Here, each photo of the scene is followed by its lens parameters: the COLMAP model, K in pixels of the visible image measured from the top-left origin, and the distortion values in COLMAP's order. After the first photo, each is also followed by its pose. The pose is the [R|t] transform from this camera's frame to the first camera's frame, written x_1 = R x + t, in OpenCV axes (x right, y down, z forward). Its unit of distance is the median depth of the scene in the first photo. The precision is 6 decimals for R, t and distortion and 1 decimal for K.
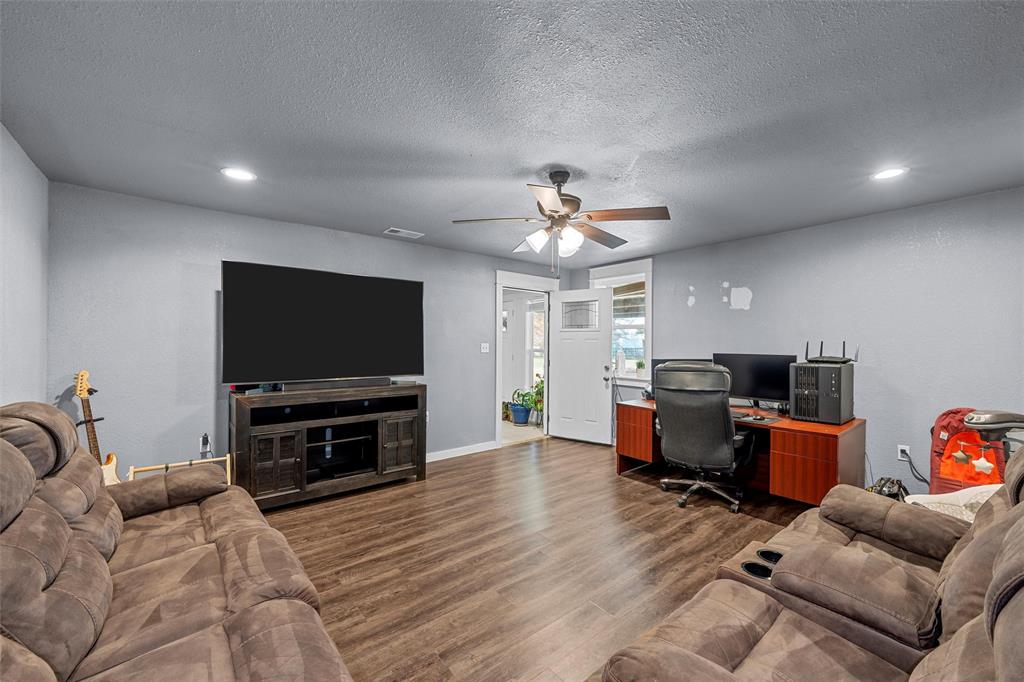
lens RADIAL K [[407.6, 0, 511.5], [0, 407.6, 343.5], [0, 0, 1]] dist [0.003305, 0.000227]
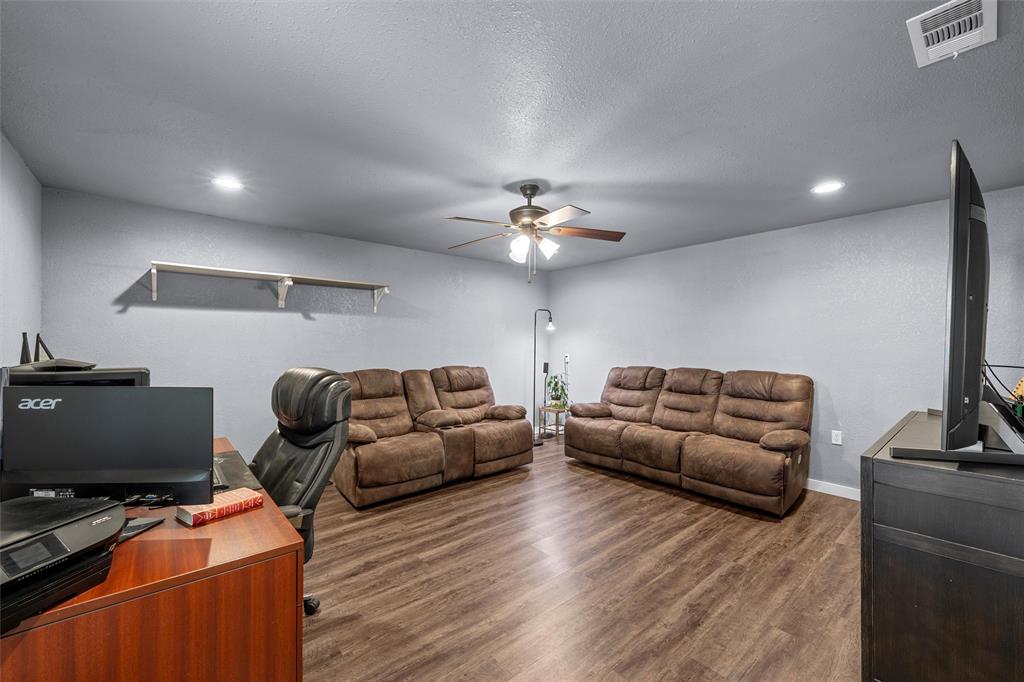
lens RADIAL K [[407.6, 0, 512.0], [0, 407.6, 344.8], [0, 0, 1]] dist [0.003305, 0.000227]
pose [[-0.999582, -0.010514, -0.026913, 0.179238], [-0.010787, 0.999892, 0.009996, -0.002871], [0.026805, 0.010282, -0.999588, 1.979696]]
